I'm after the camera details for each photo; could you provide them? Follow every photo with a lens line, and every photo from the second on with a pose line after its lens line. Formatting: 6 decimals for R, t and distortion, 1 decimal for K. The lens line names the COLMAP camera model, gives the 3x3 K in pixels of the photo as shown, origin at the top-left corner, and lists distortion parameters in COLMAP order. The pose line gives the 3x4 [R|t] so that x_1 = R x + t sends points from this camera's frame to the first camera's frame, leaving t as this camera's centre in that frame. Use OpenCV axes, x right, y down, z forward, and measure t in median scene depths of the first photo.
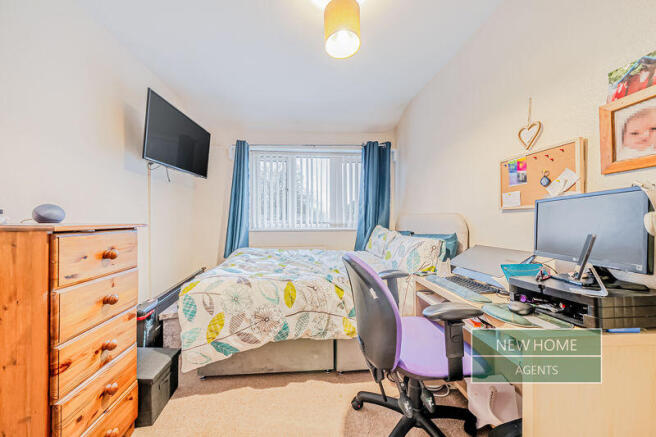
lens RADIAL K [[219.1, 0, 327.3], [0, 219.1, 221.9], [0, 0, 1]] dist [0.000336, -0.000005]
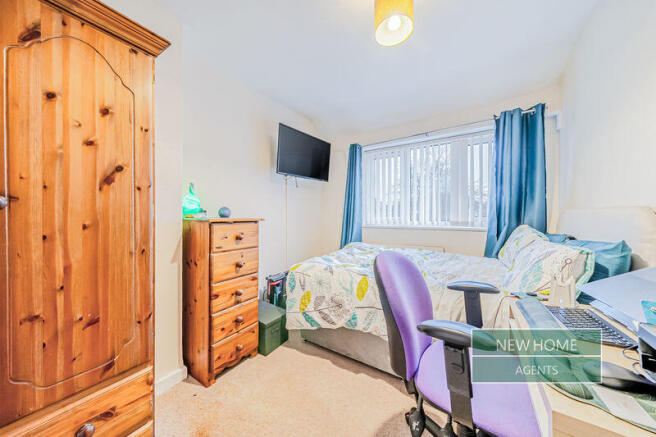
lens RADIAL K [[226.3, 0, 328.0], [0, 226.3, 218.5], [0, 0, 1]] dist [-0.000301, -0.000037]
pose [[0.783598, 0.009711, -0.621192, 0.380948], [-0.009777, 0.999947, 0.003299, -0.001875], [0.621191, 0.003488, 0.783651, 0.057271]]
